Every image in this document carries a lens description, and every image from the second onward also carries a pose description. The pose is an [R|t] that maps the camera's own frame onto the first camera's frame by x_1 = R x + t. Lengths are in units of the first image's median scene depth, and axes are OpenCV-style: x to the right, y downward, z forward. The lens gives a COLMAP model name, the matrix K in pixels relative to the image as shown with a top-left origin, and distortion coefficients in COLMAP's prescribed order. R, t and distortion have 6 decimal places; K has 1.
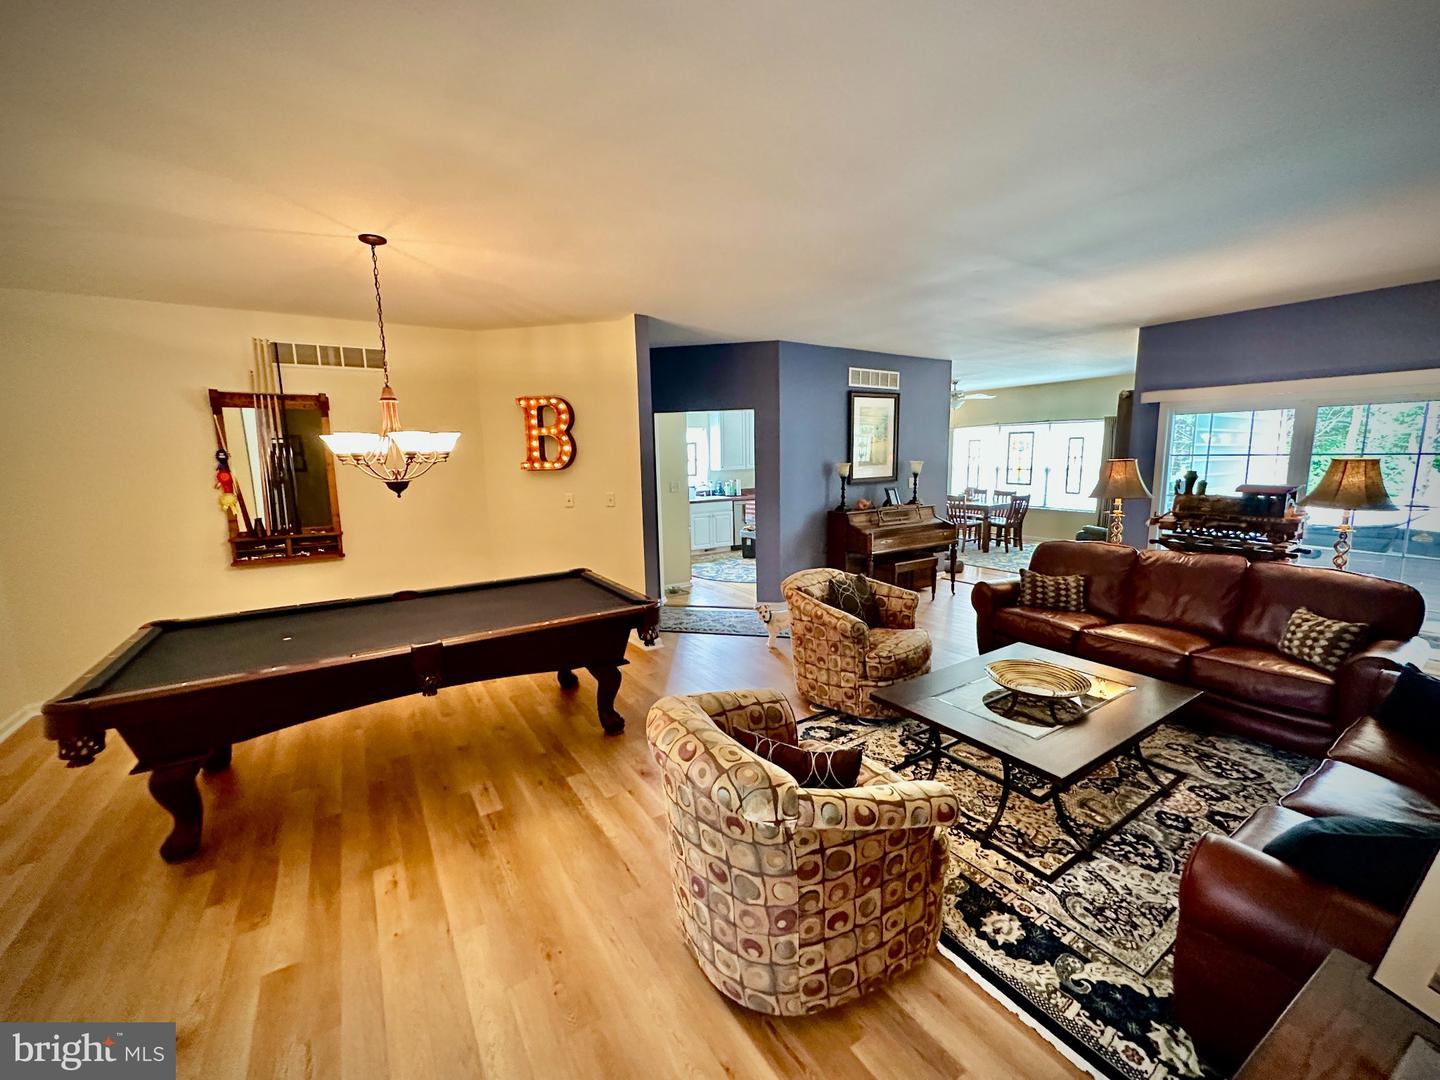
lens RADIAL K [[579.3, 0, 713.7], [0, 579.3, 538.1], [0, 0, 1]] dist [-0.002666, 0.000380]
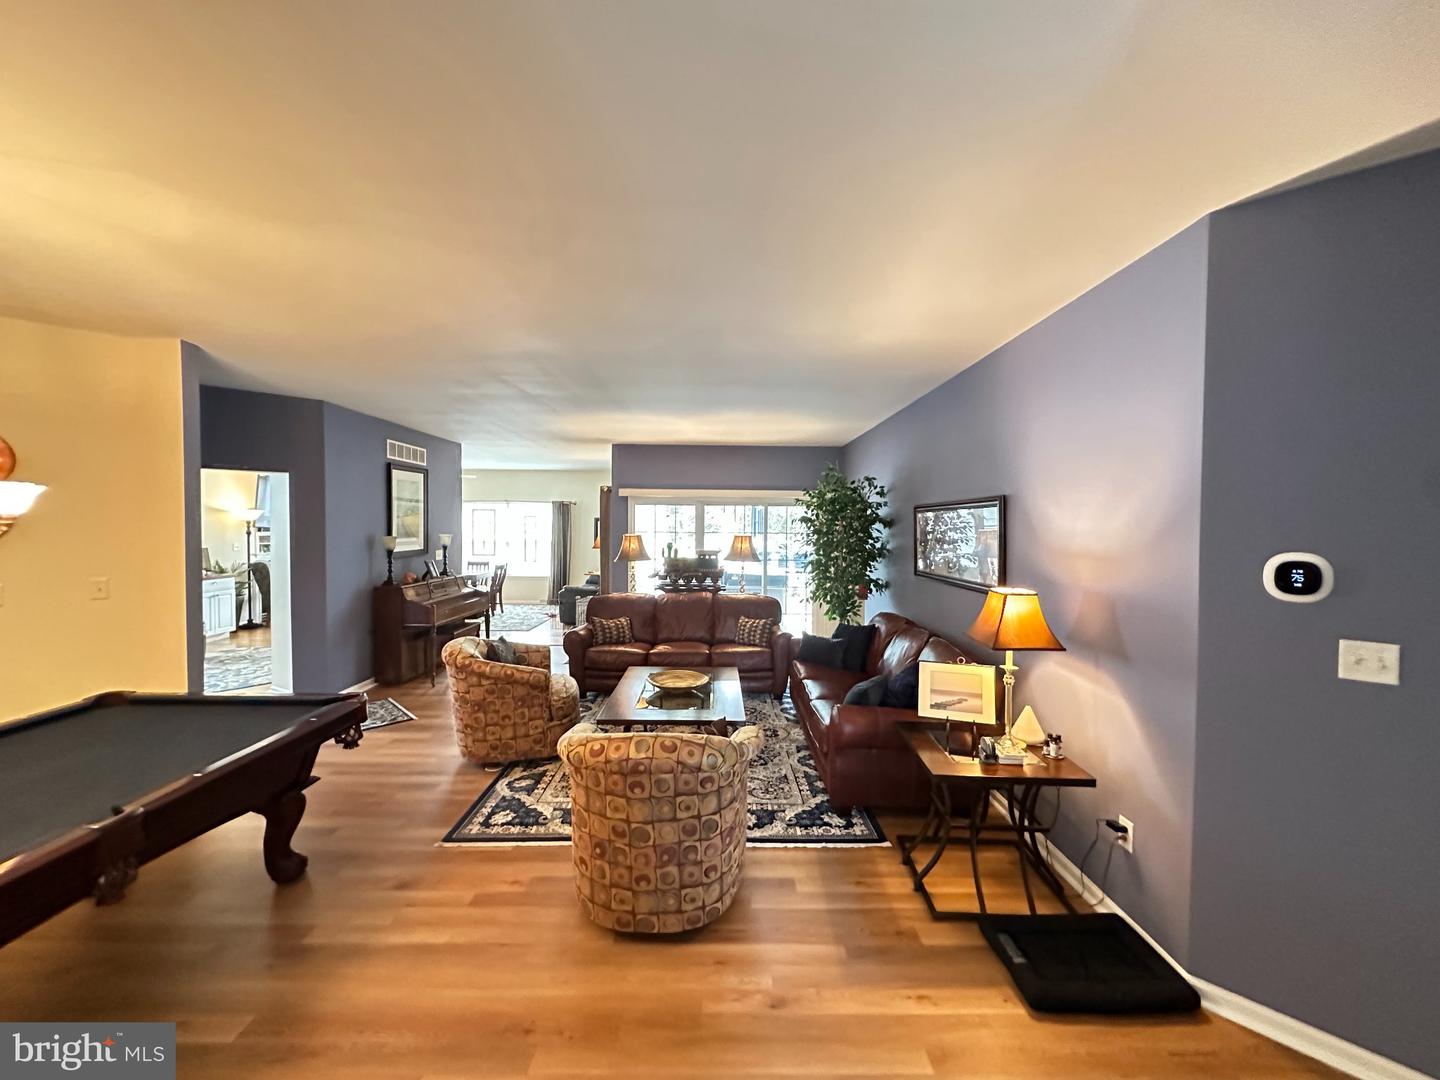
lens RADIAL K [[579.3, 0, 719.5], [0, 579.3, 539.0], [0, 0, 1]] dist [-0.002666, 0.000380]
pose [[0.531201, 0.001357, 0.847245, -0.518910], [0.103708, 0.992375, -0.066612, -0.006276], [-0.840875, 0.123250, 0.527009, 0.057823]]
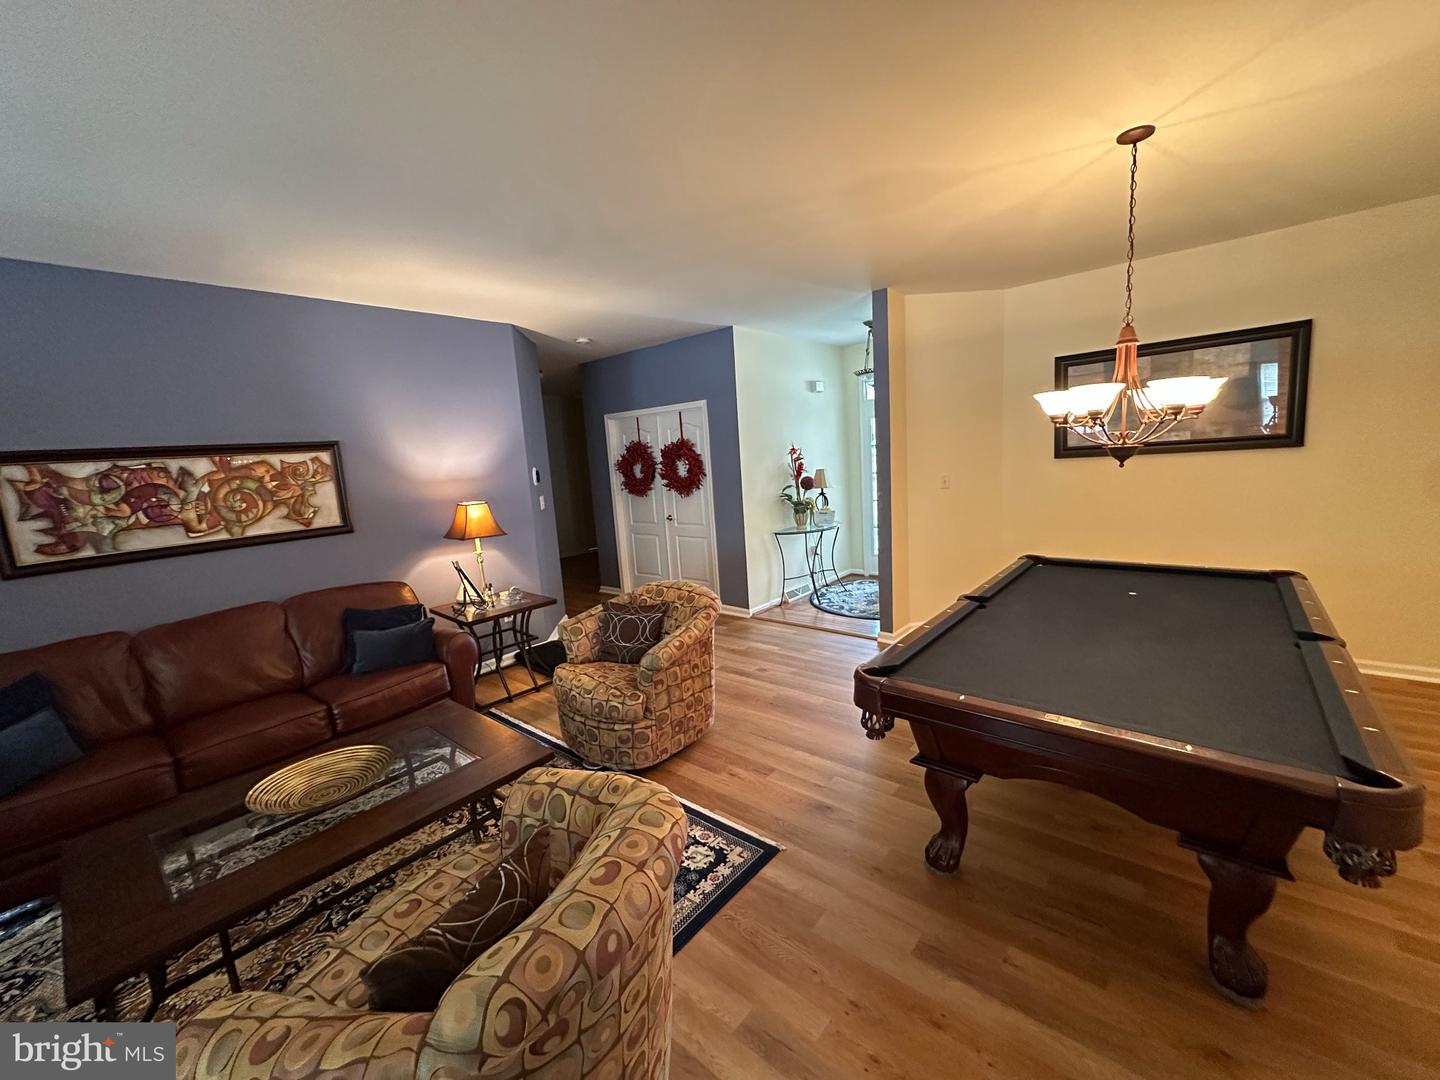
lens RADIAL K [[579.3, 0, 720.1], [0, 579.3, 543.0], [0, 0, 1]] dist [-0.002666, 0.000380]
pose [[-0.950045, 0.127549, -0.284860, 0.207120], [0.039653, 0.954616, 0.295188, -0.207553], [0.309583, 0.269146, -0.911986, 1.425026]]
